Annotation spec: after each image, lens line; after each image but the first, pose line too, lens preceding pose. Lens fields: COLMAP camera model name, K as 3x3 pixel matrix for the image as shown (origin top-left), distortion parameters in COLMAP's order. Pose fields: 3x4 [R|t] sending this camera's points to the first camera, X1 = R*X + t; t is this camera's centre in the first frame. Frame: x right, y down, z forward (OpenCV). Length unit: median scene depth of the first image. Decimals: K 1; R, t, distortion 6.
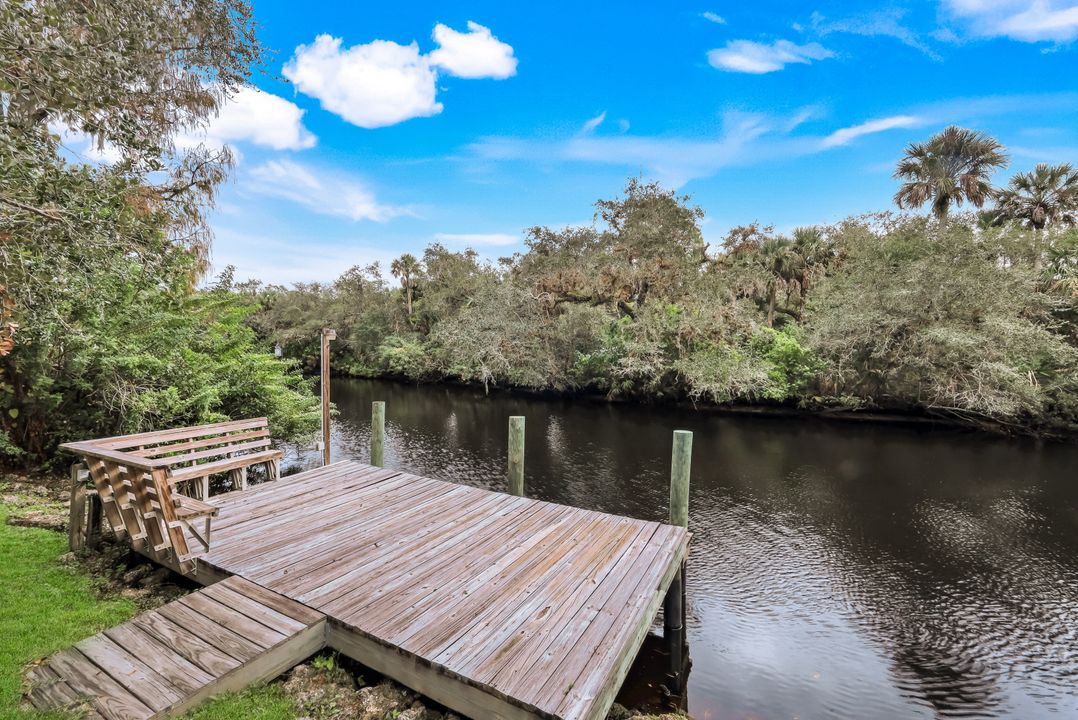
lens RADIAL K [[448.5, 0, 535.2], [0, 448.5, 353.6], [0, 0, 1]] dist [-0.001201, -0.000126]
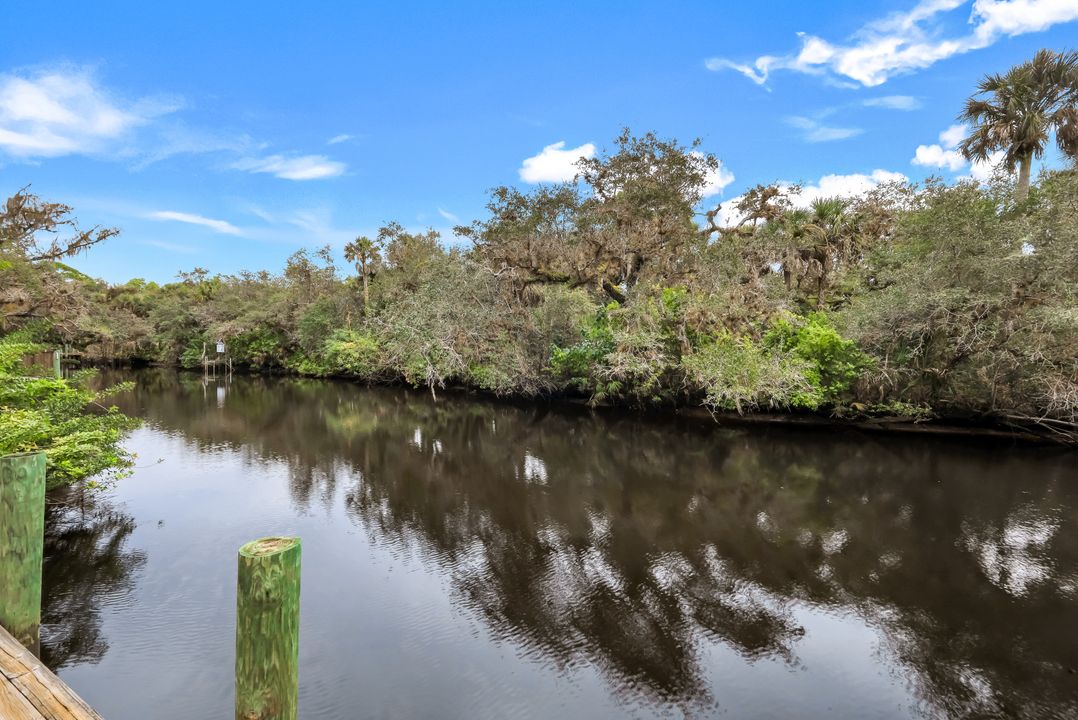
lens RADIAL K [[445.6, 0, 535.5], [0, 445.6, 356.4], [0, 0, 1]] dist [0.000297, 0.000279]
pose [[0.999243, -0.000205, 0.038905, 0.032961], [-0.000262, 0.999928, 0.011989, 0.005238], [-0.038904, -0.011990, 0.999171, 0.210581]]
